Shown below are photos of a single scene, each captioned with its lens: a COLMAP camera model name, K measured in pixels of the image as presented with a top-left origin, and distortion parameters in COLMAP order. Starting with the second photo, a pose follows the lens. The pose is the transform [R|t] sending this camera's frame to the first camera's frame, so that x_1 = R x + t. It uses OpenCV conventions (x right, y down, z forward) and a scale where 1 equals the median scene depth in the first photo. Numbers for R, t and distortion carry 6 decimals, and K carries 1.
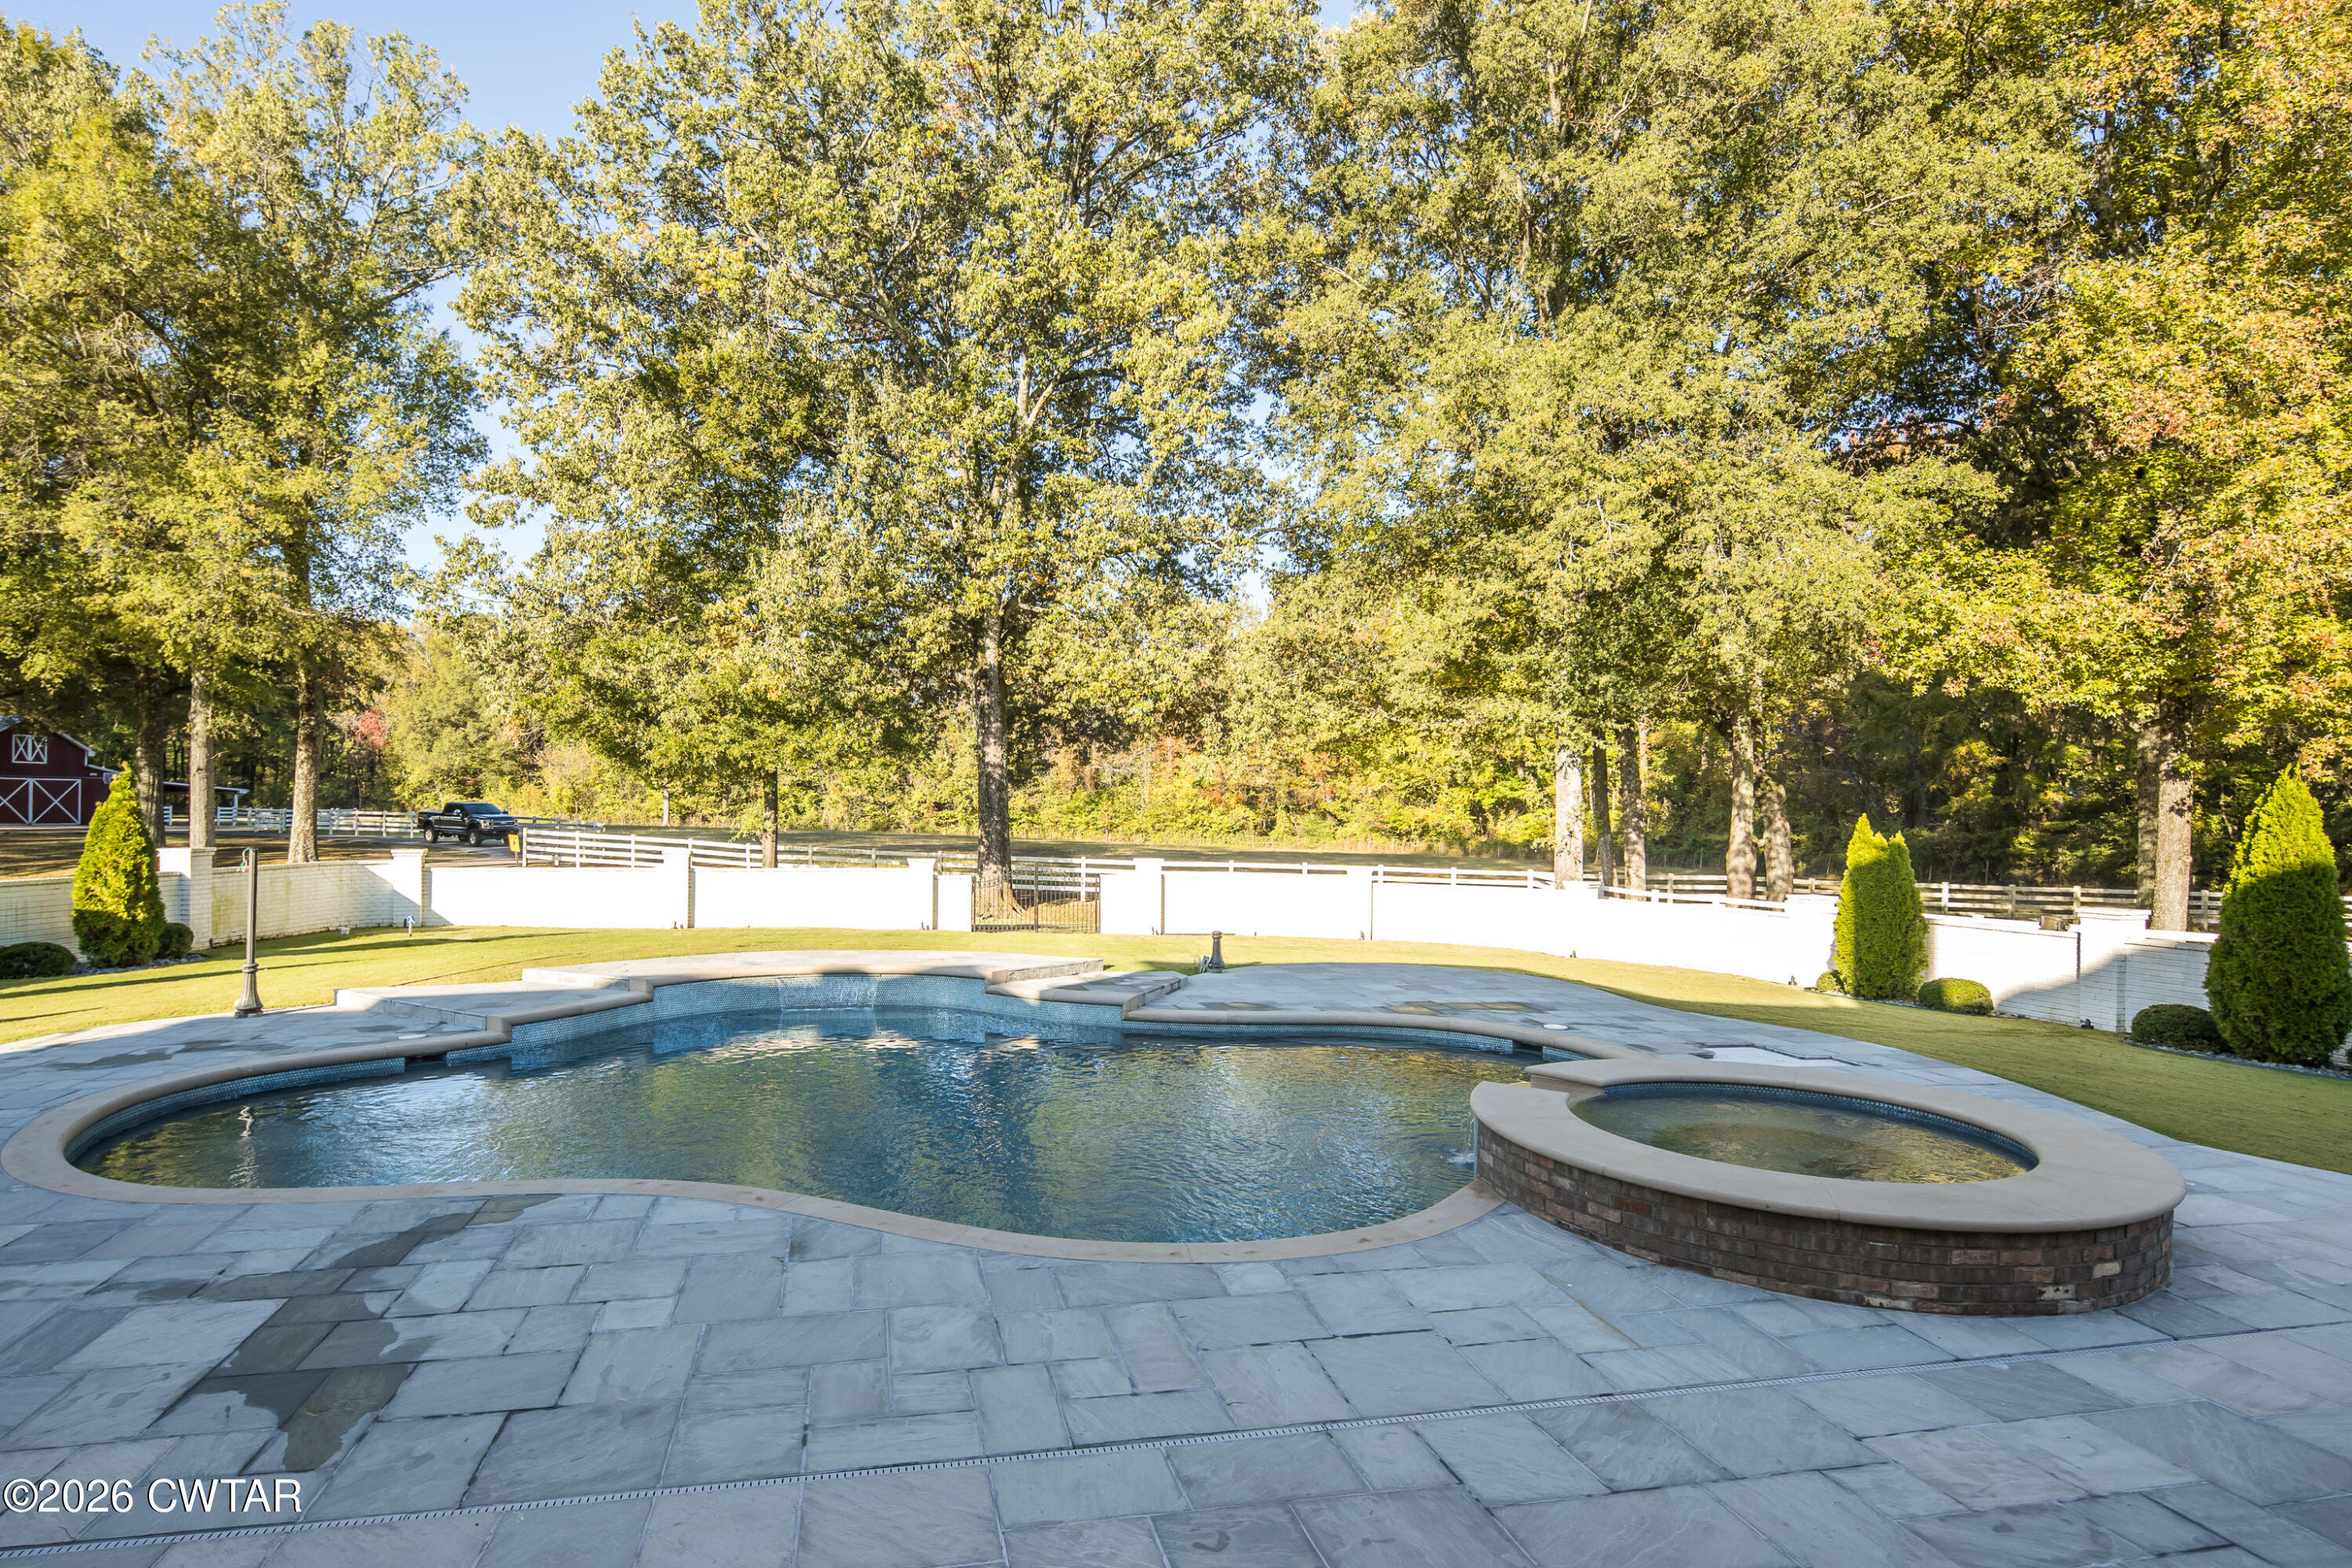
lens RADIAL K [[1207.7, 0, 1173.2], [0, 1207.7, 786.7], [0, 0, 1]] dist [-0.001296, -0.001033]
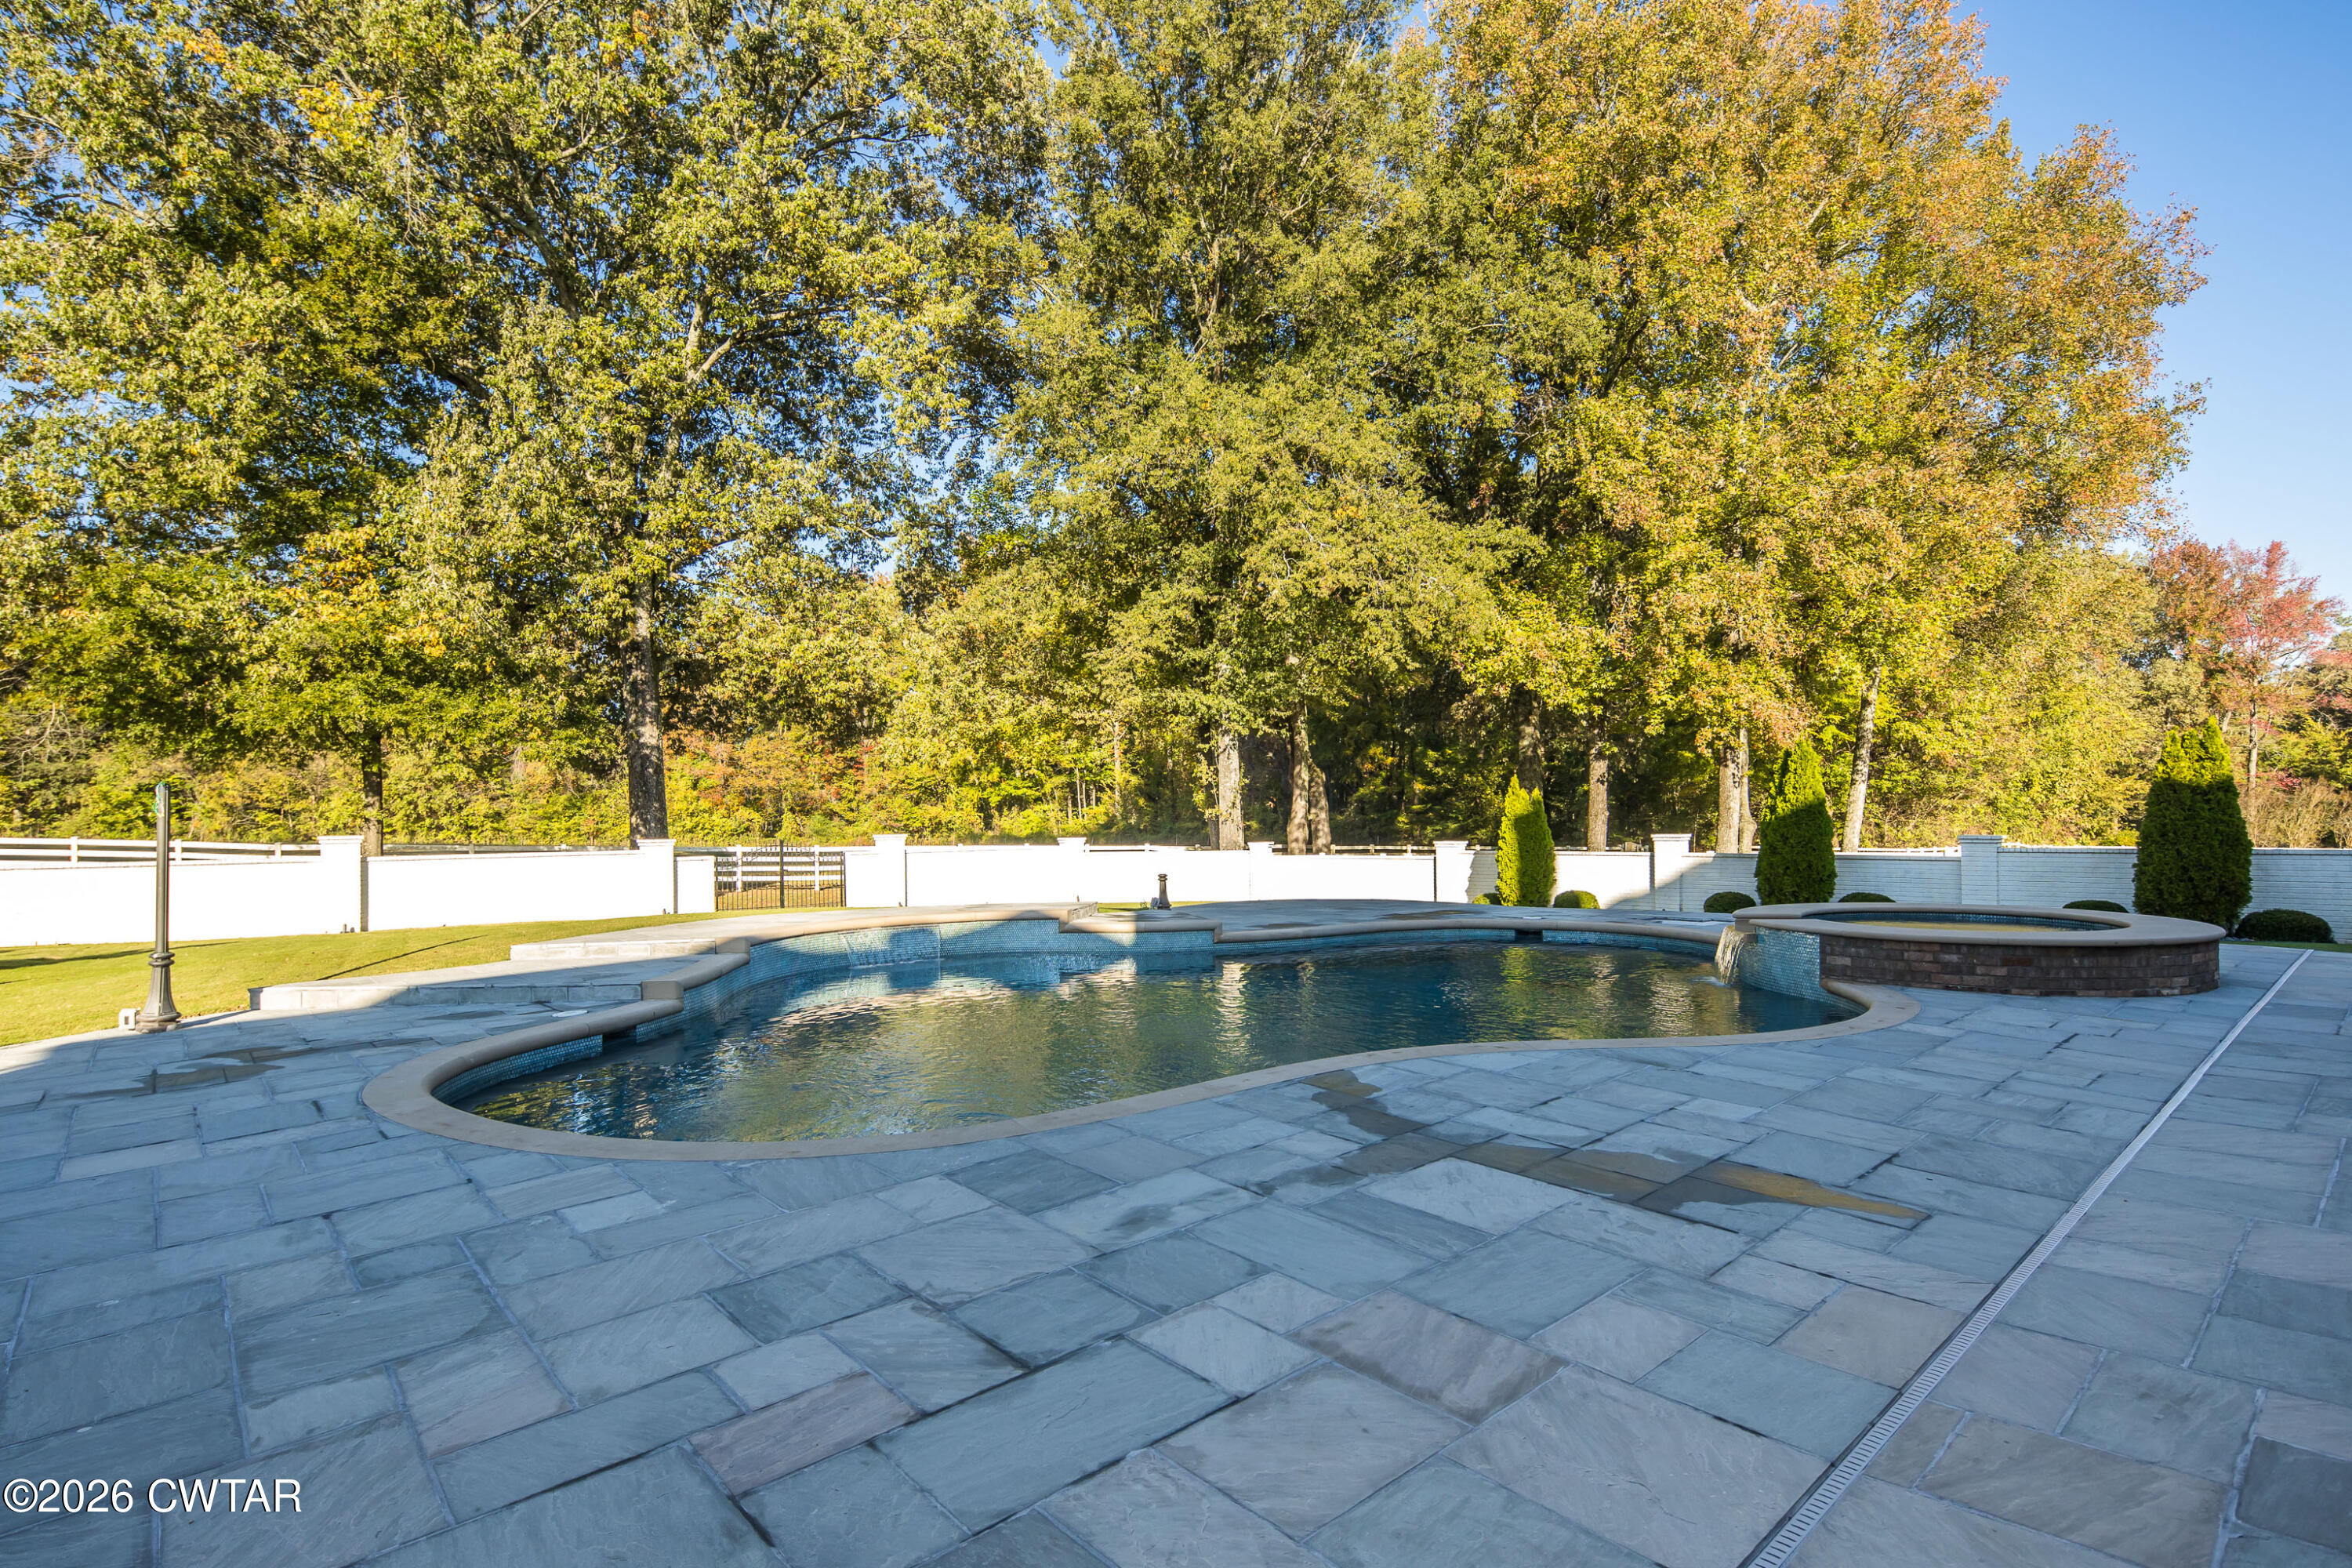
lens RADIAL K [[1120.8, 0, 1178.7], [0, 1120.8, 794.1], [0, 0, 1]] dist [0.001015, 0.000068]
pose [[0.862633, -0.008776, 0.505754, -0.322628], [0.011891, 0.999925, -0.002931, 0.036084], [-0.505691, 0.008542, 0.862673, 0.089295]]
